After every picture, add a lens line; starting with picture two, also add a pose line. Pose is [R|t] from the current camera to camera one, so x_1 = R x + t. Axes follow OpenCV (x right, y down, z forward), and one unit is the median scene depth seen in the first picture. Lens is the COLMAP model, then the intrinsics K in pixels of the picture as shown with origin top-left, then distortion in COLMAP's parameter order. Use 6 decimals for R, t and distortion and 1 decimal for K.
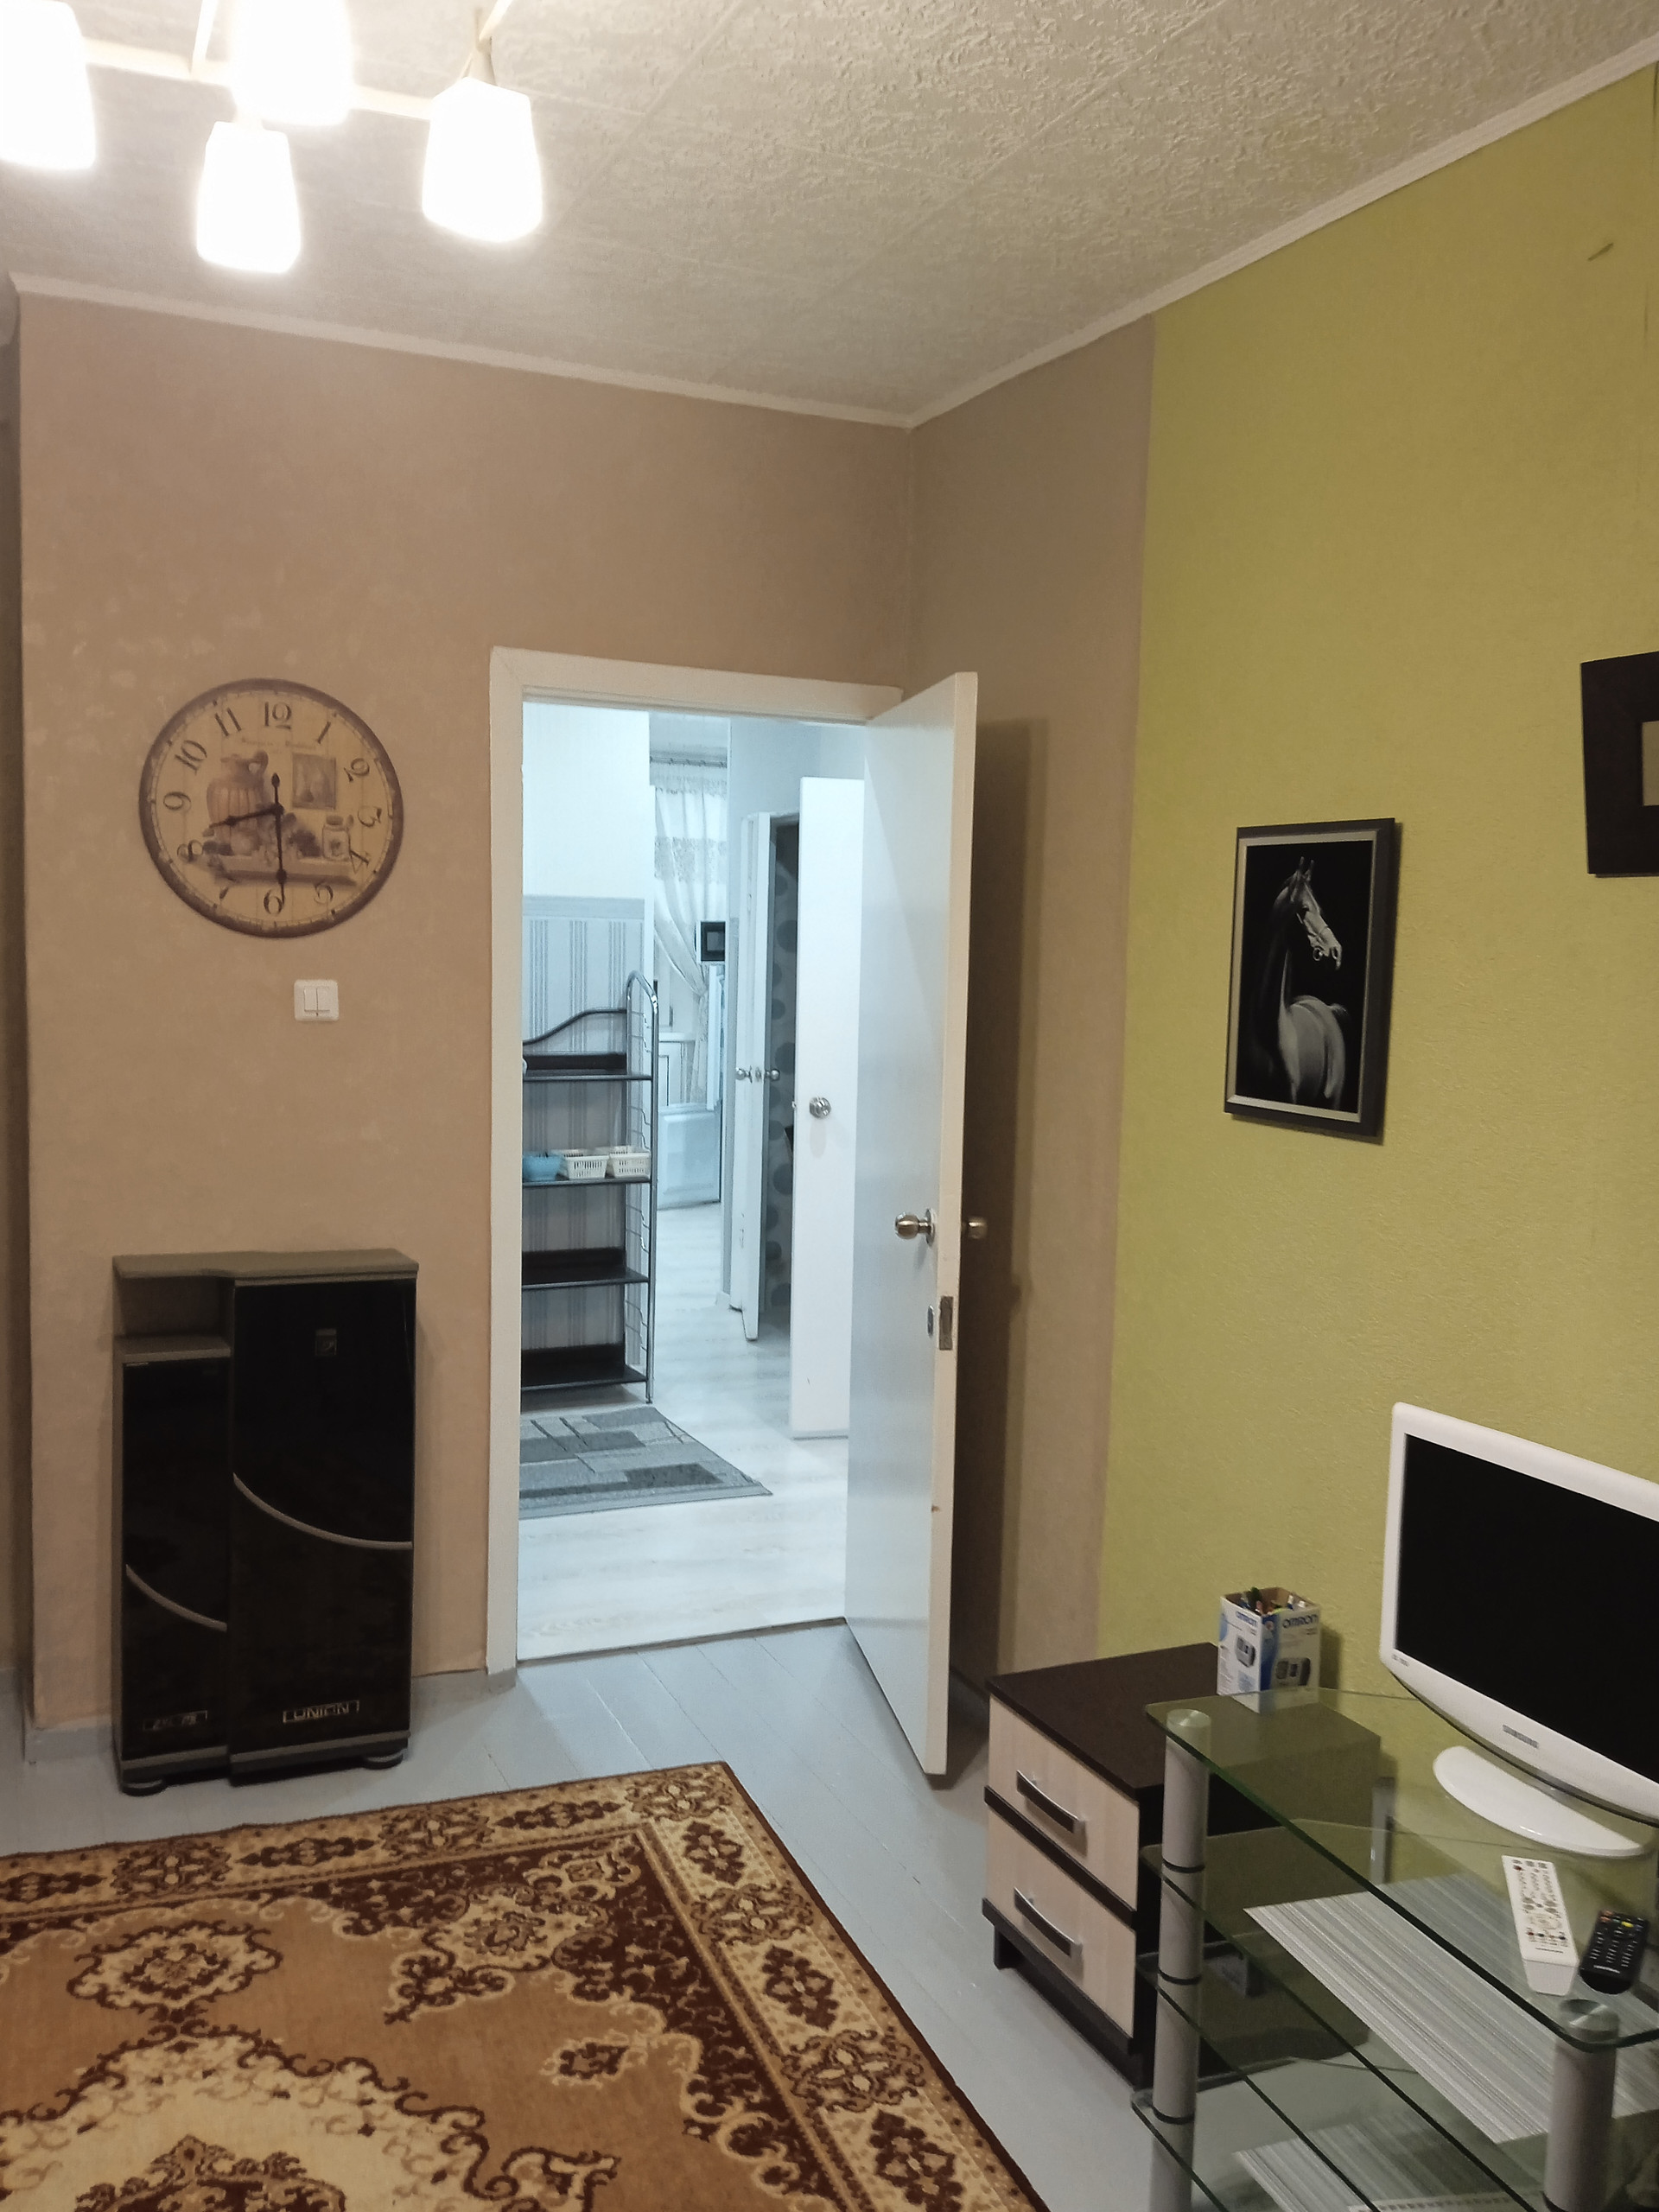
lens RADIAL K [[1873.9, 0, 818.7], [0, 1873.9, 1106.5], [0, 0, 1]] dist [0.124085, -0.218480]
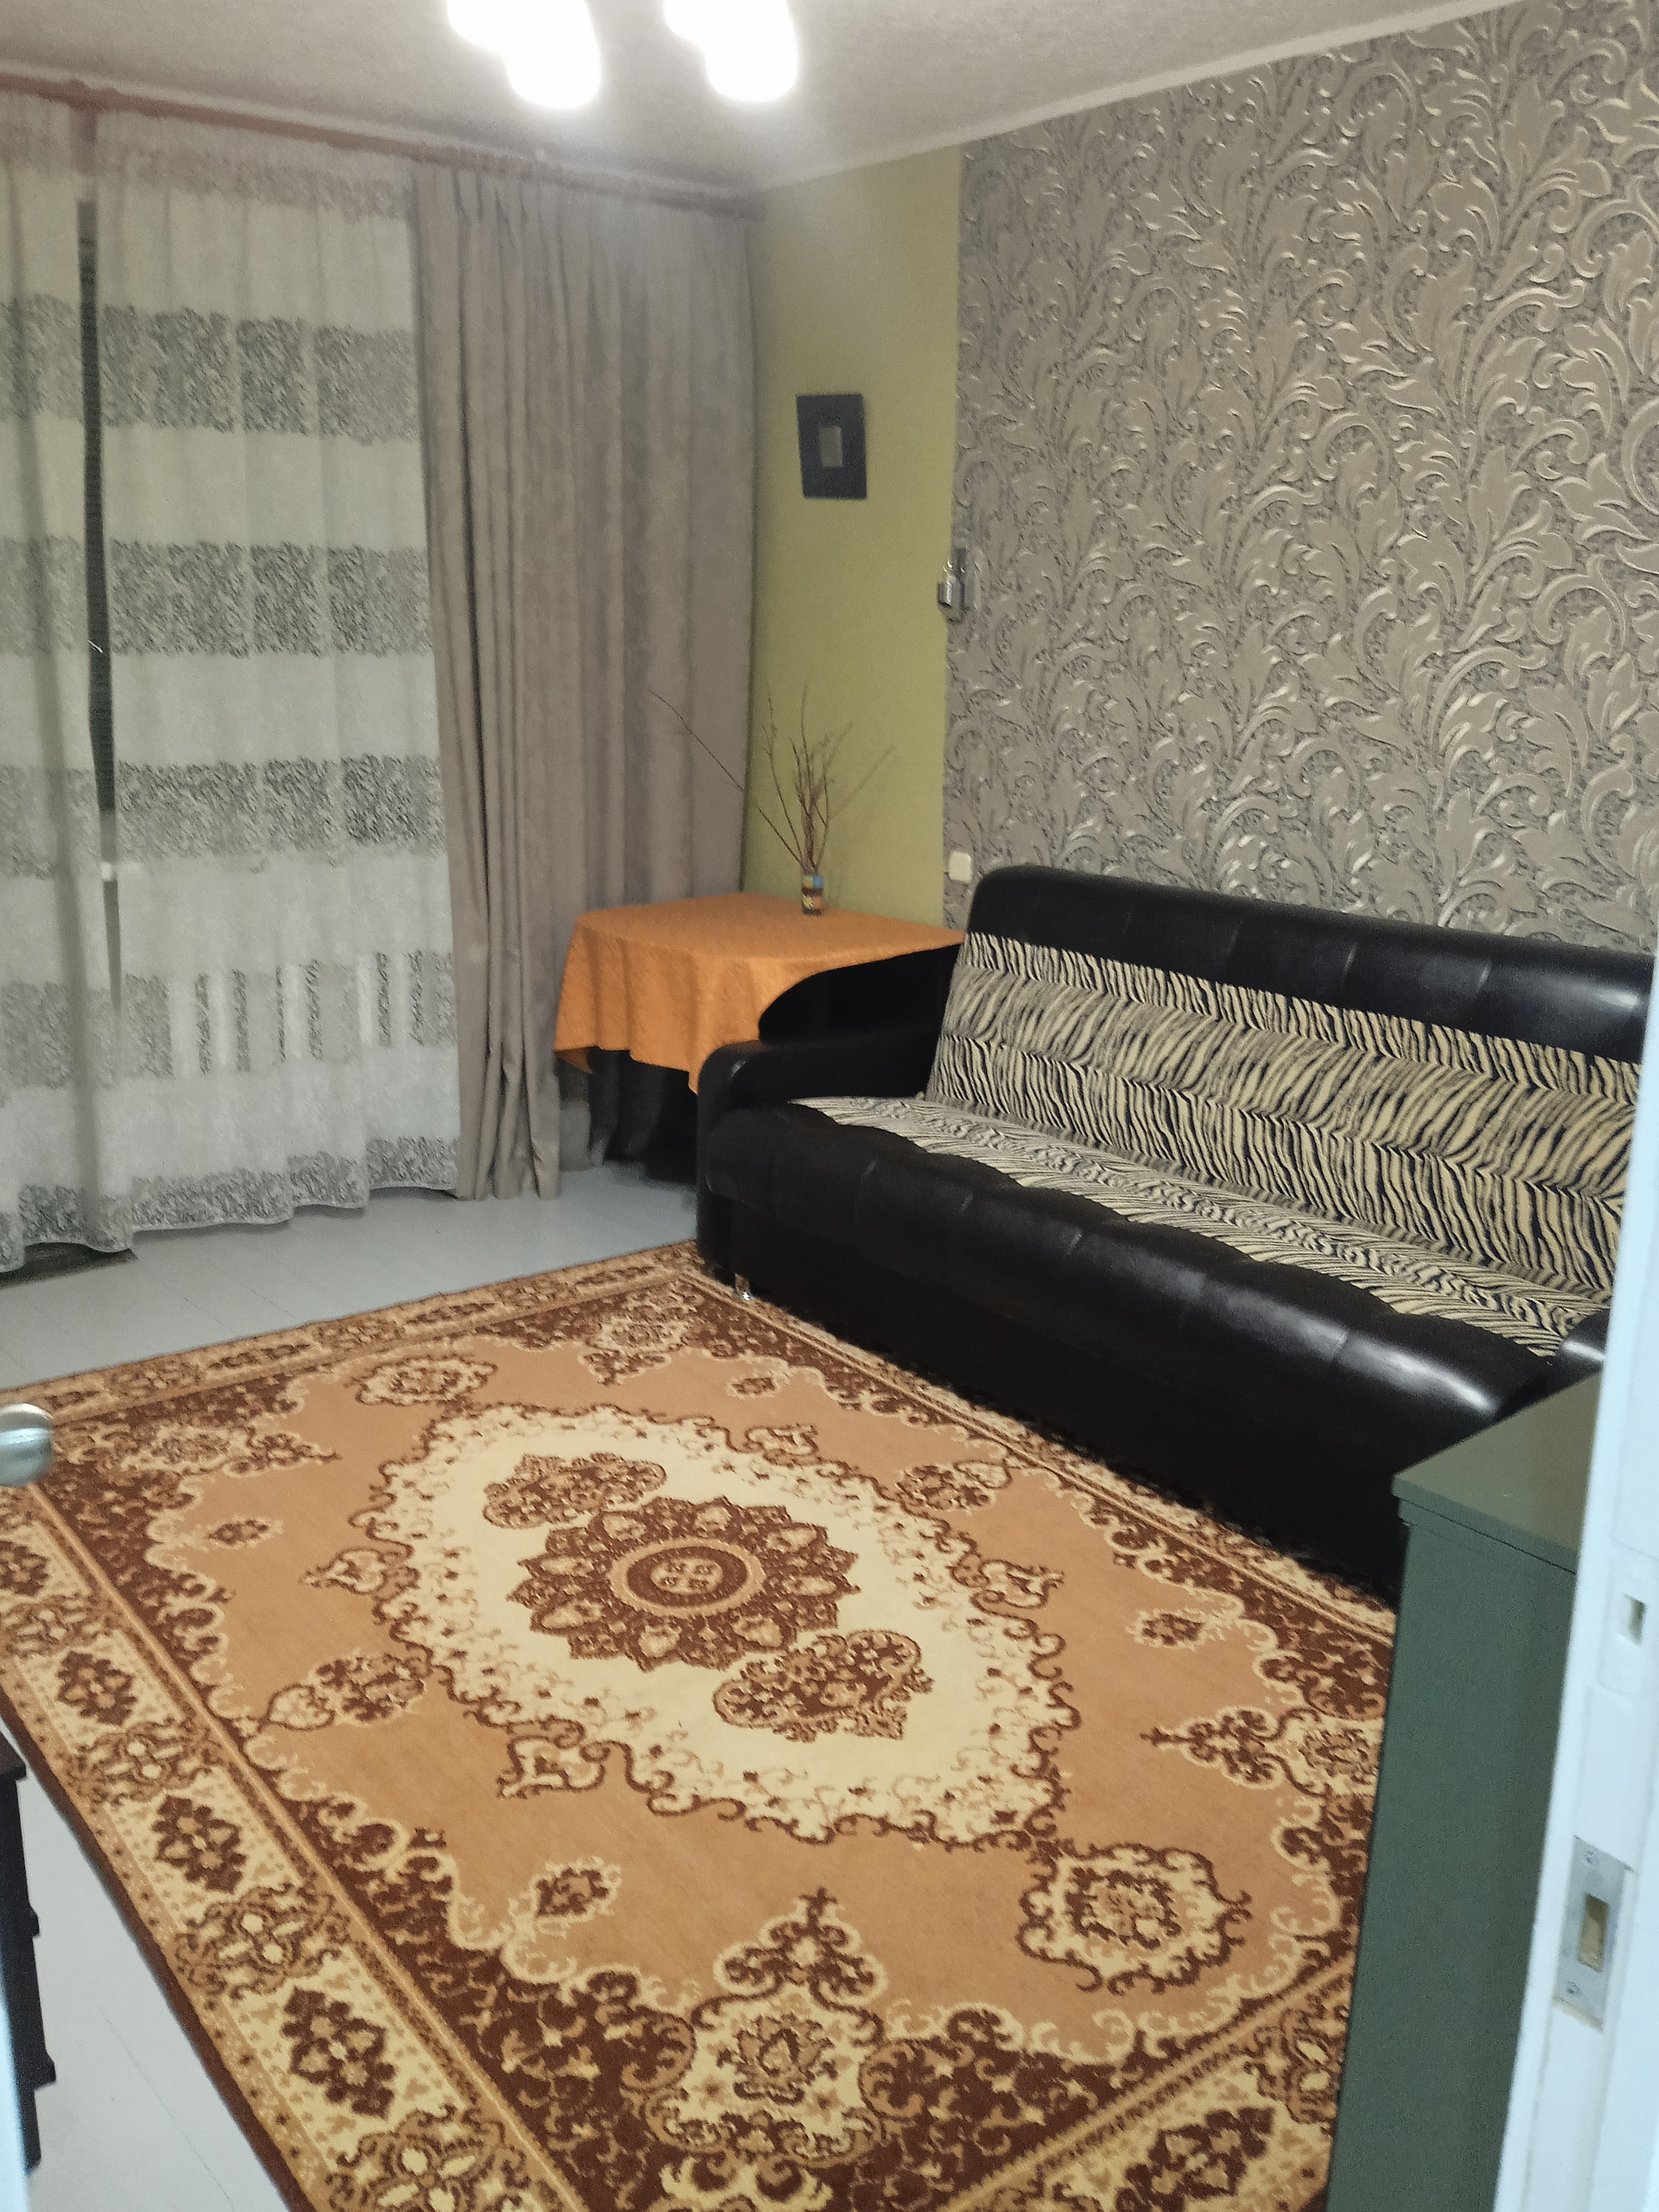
lens RADIAL K [[1873.9, 0, 818.7], [0, 1873.9, 1106.5], [0, 0, 1]] dist [0.124085, -0.218480]
pose [[-0.958376, 0.032722, -0.283627, 0.008979], [-0.062967, 0.944725, 0.321759, -0.131832], [0.278478, 0.326225, -0.903342, 1.652625]]
